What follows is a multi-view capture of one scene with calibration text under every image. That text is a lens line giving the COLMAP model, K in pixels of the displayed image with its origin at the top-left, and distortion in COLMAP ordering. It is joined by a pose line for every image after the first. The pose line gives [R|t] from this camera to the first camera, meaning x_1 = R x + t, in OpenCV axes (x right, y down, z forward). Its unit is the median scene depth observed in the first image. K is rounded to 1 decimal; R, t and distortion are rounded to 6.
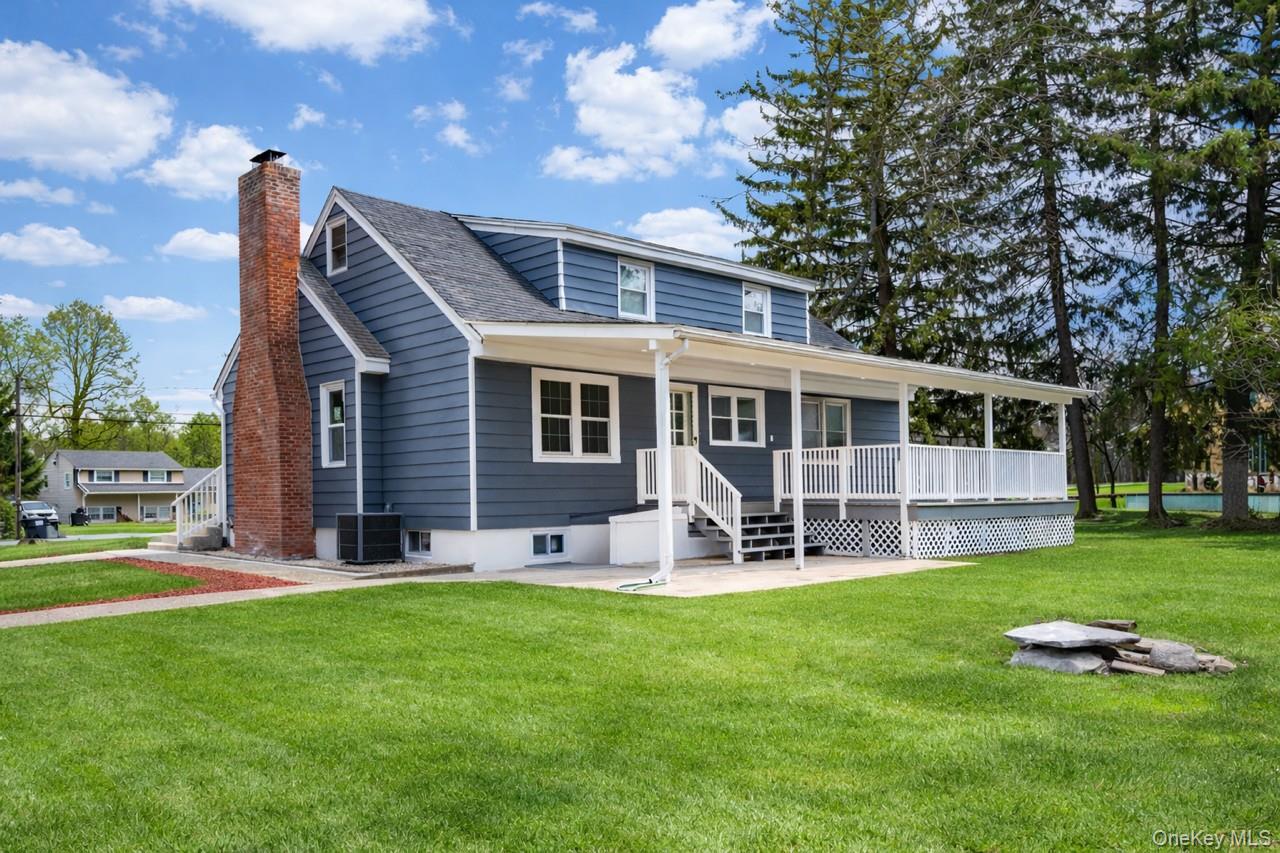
lens RADIAL K [[1043.0, 0, 641.3], [0, 1043.0, 430.2], [0, 0, 1]] dist [0.002849, 0.001594]
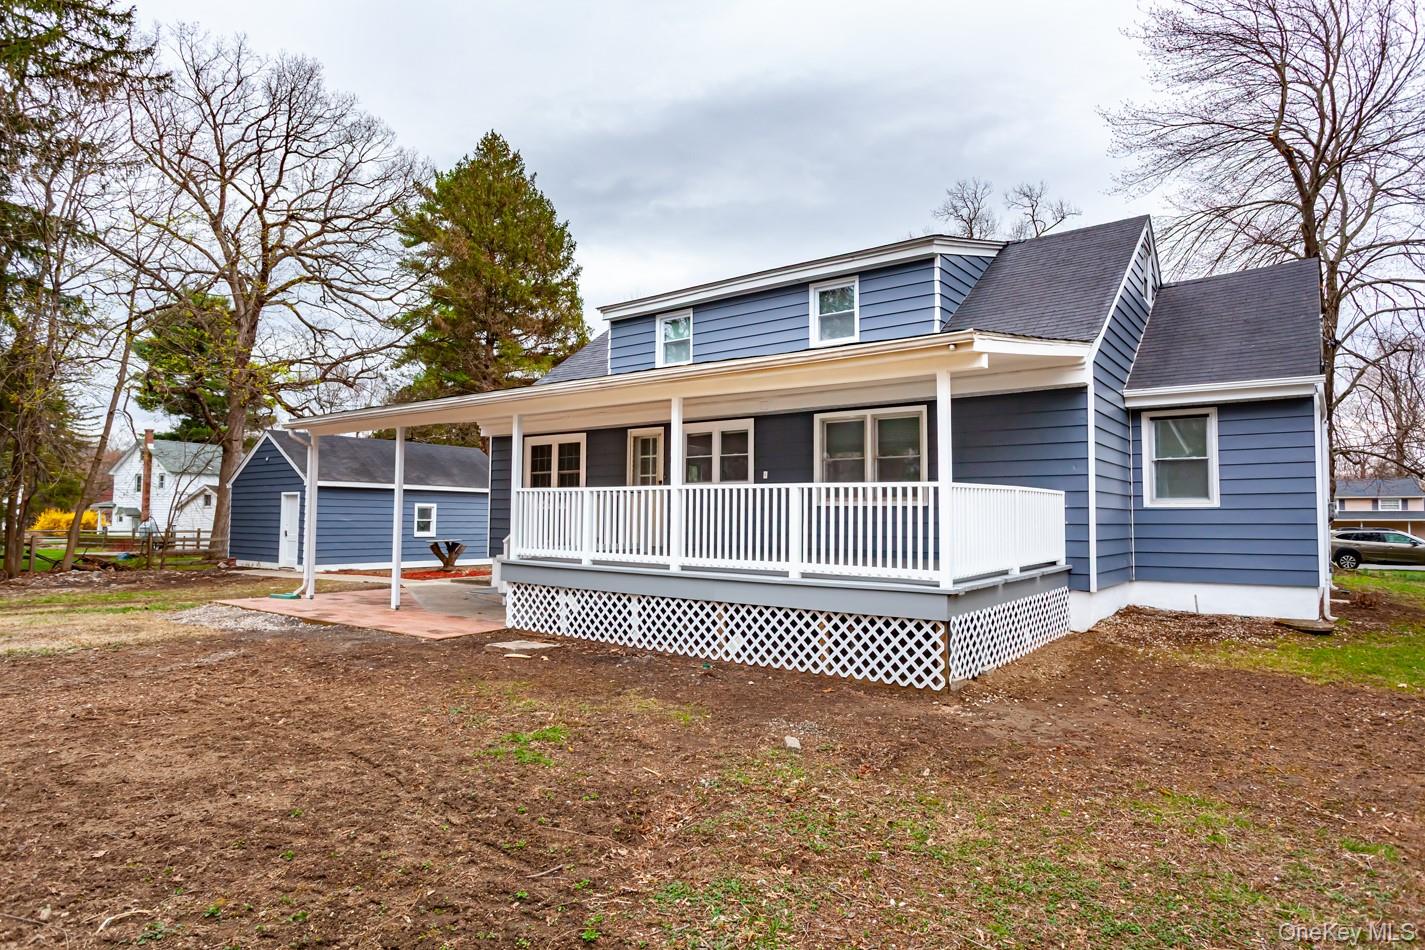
lens RADIAL K [[771.7, 0, 715.4], [0, 771.7, 477.9], [0, 0, 1]] dist [0.001470, 0.000386]
pose [[0.174497, -0.035991, -0.984000, 0.817405], [0.051324, 0.998306, -0.027413, 0.027831], [0.983319, -0.045719, 0.176049, 0.978553]]
